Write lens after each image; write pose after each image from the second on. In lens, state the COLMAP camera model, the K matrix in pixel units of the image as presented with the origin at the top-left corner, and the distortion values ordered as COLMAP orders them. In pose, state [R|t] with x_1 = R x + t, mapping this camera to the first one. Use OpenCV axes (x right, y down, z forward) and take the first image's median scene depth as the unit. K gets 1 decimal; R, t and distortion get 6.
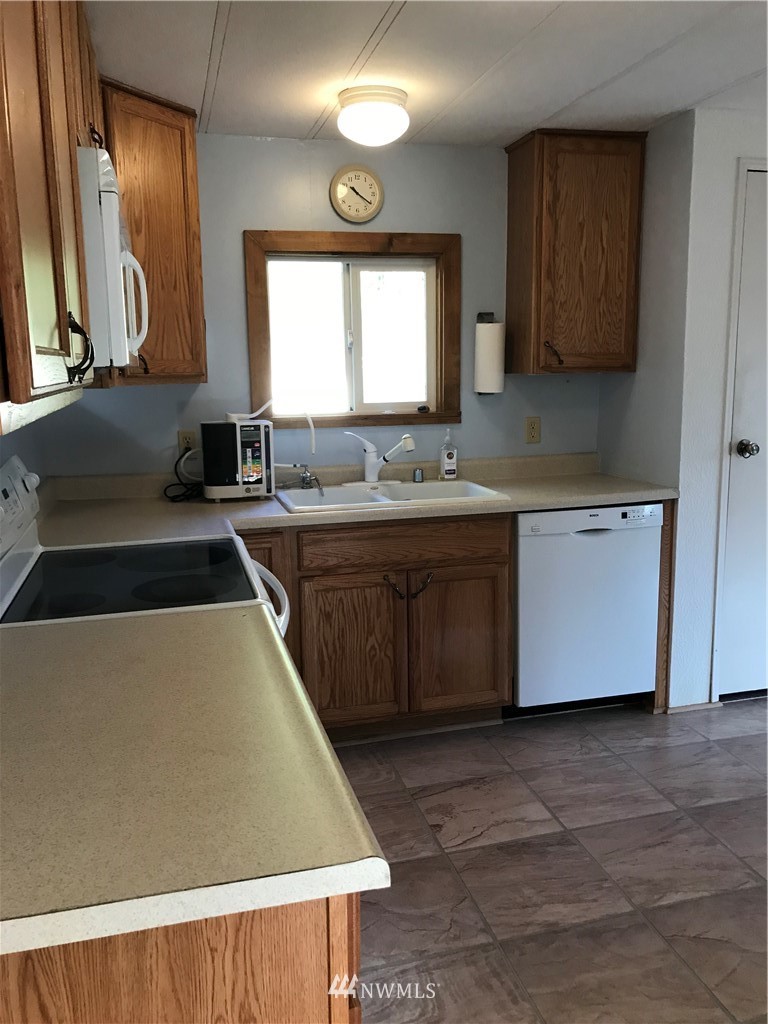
lens RADIAL K [[859.7, 0, 386.0], [0, 859.7, 512.1], [0, 0, 1]] dist [0.002212, 0.022889]
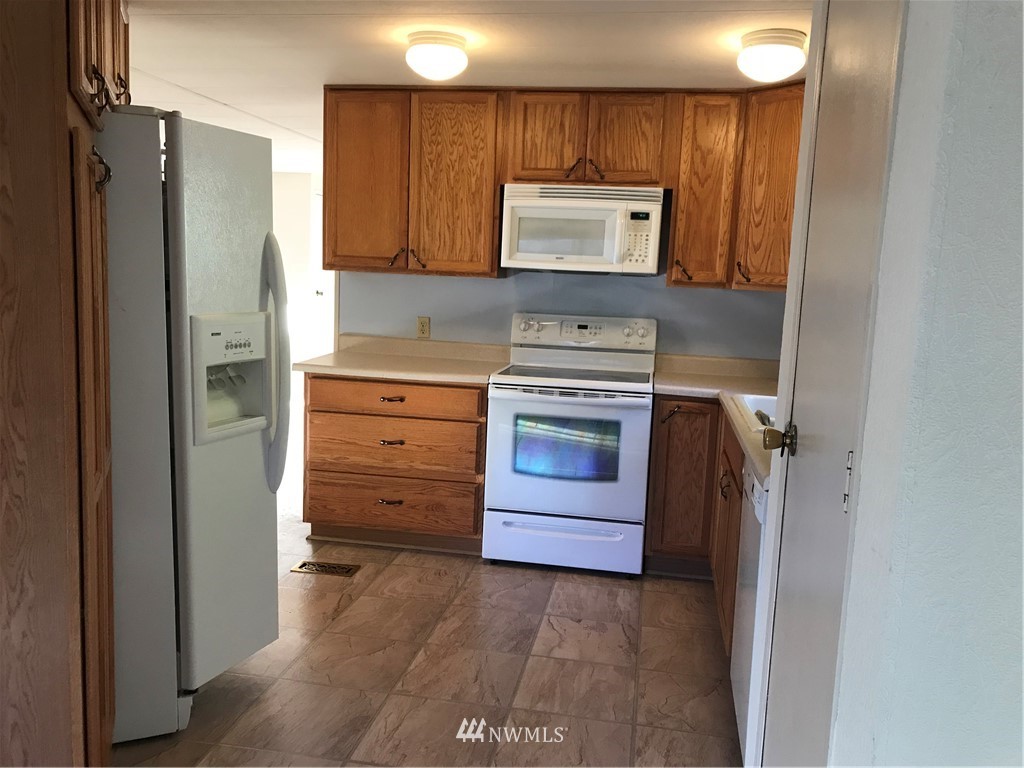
lens RADIAL K [[859.7, 0, 513.3], [0, 859.7, 383.0], [0, 0, 1]] dist [0.002212, 0.022889]
pose [[-0.430537, 0.123700, -0.894056, 1.298157], [-0.187593, 0.956668, 0.222700, -0.271618], [0.882863, 0.263599, -0.388676, 1.394962]]
